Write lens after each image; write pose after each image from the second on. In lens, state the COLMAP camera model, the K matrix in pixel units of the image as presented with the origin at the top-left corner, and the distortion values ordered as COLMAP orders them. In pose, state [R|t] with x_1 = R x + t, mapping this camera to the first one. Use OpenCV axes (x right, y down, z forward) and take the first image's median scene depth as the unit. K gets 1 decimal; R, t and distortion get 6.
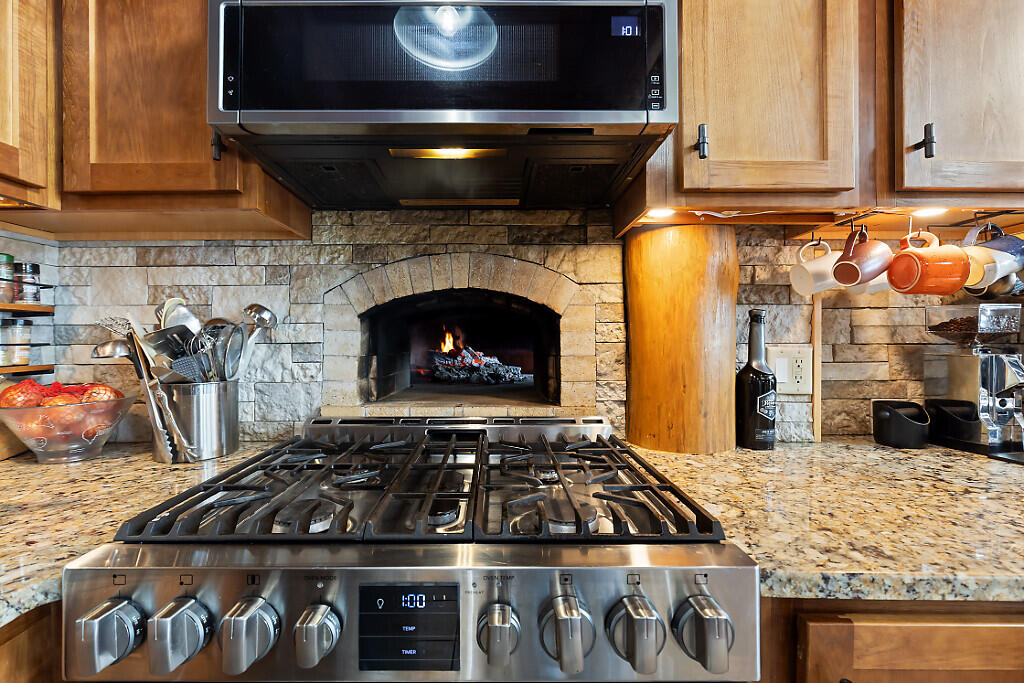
lens RADIAL K [[461.0, 0, 492.3], [0, 461.0, 335.4], [0, 0, 1]] dist [0.001968, -0.001569]
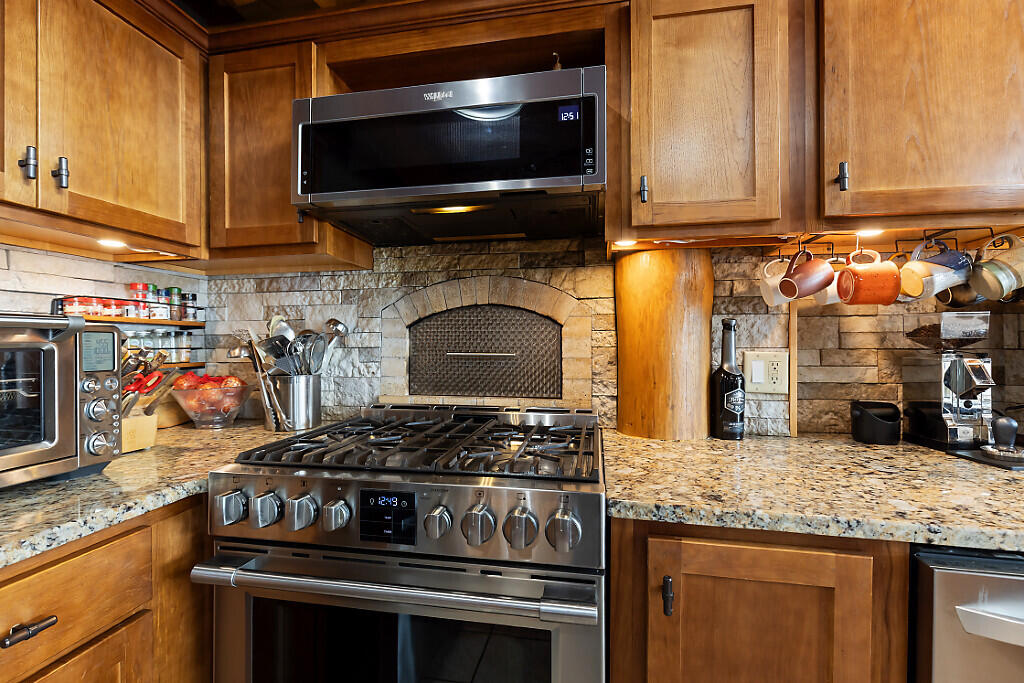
lens RADIAL K [[461.0, 0, 502.5], [0, 461.0, 339.6], [0, 0, 1]] dist [0.001968, -0.001569]
pose [[0.982280, -0.002530, -0.187404, 0.258835], [0.001831, 0.999991, -0.003906, -0.000908], [0.187412, 0.003493, 0.982275, -0.268698]]
